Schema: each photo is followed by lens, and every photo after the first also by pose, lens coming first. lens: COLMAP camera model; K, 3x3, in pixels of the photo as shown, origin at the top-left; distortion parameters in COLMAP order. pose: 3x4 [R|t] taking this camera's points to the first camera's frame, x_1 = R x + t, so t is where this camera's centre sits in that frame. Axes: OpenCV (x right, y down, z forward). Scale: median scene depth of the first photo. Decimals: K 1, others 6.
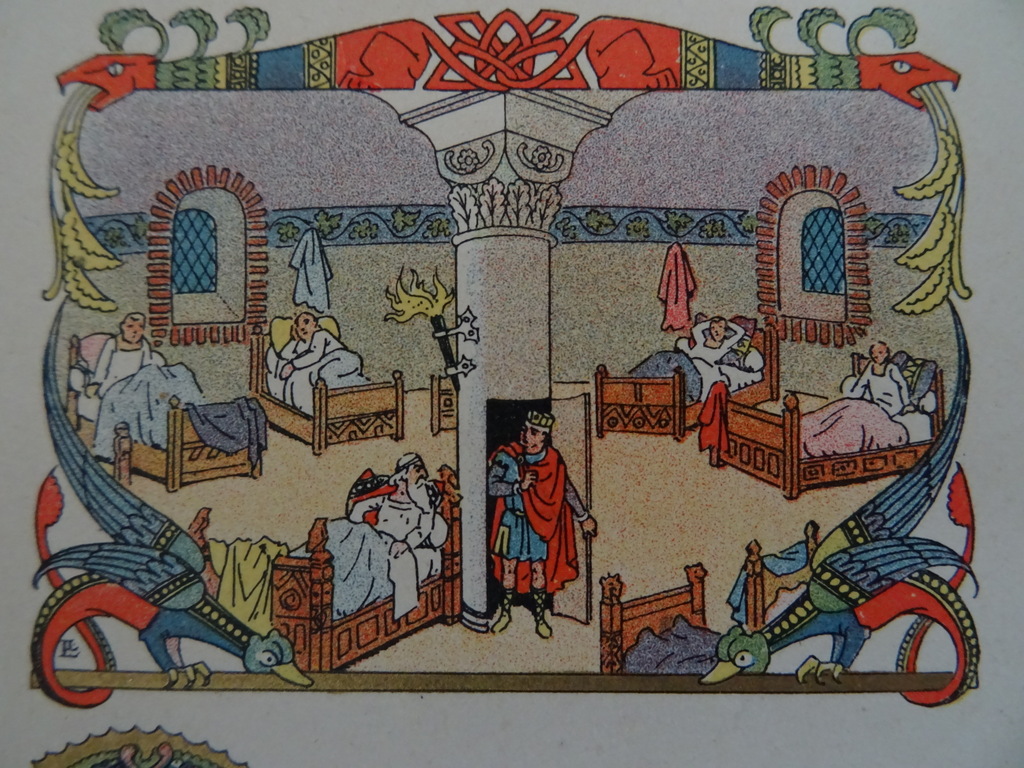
lens RADIAL K [[716.9, 0, 512.3], [0, 716.9, 381.7], [0, 0, 1]] dist [0.003866, -0.026229]
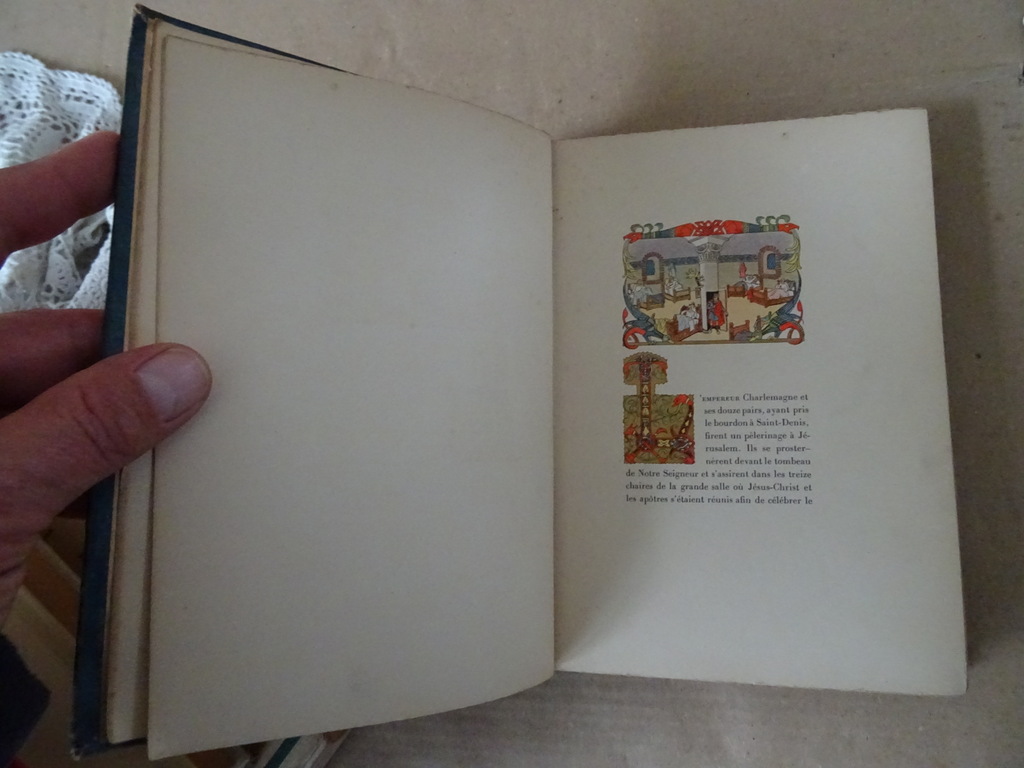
lens RADIAL K [[716.9, 0, 511.1], [0, 716.9, 384.9], [0, 0, 1]] dist [0.003866, -0.026229]
pose [[0.978686, -0.017658, -0.204600, -0.382848], [0.001891, 0.997029, -0.077004, 1.138329], [0.205352, 0.074976, 0.975812, -4.527687]]
